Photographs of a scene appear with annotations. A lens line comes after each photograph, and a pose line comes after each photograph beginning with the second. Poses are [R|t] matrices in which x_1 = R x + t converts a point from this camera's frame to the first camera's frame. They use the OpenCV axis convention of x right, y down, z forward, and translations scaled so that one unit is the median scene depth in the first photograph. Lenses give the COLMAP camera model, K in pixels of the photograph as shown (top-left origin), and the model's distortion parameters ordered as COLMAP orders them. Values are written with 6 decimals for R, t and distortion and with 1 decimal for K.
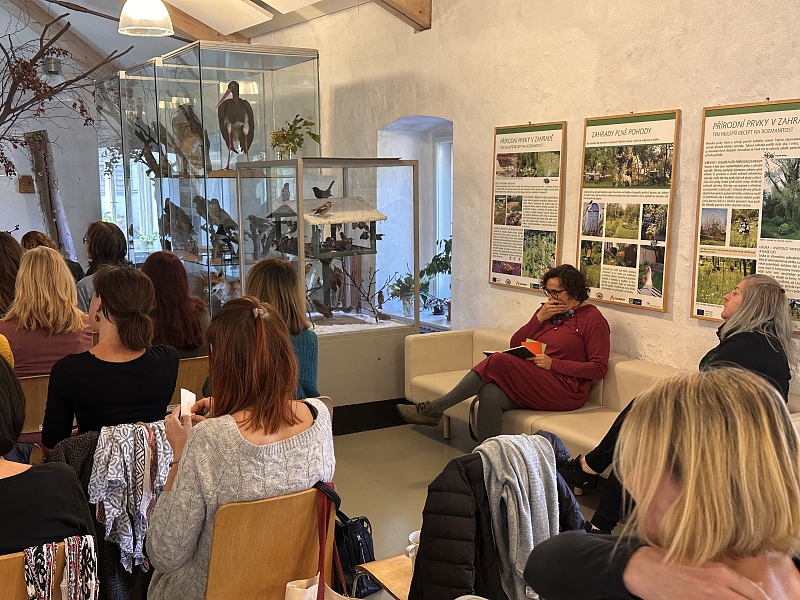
lens RADIAL K [[947.8, 0, 400.7], [0, 947.8, 299.2], [0, 0, 1]] dist [0.034671, 0.000000]
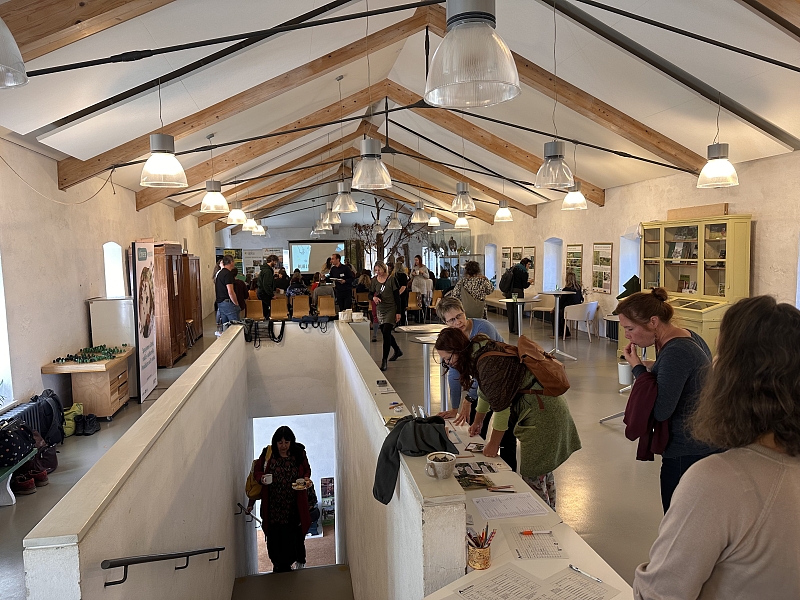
lens RADIAL K [[553.2, 0, 395.1], [0, 553.2, 300.4], [0, 0, 1]] dist [0.075174, -0.117606]
pose [[0.942370, 0.028043, -0.333395, 0.430188], [-0.042053, 0.998506, -0.034878, 0.168089], [0.331919, 0.046889, 0.942142, -1.470311]]
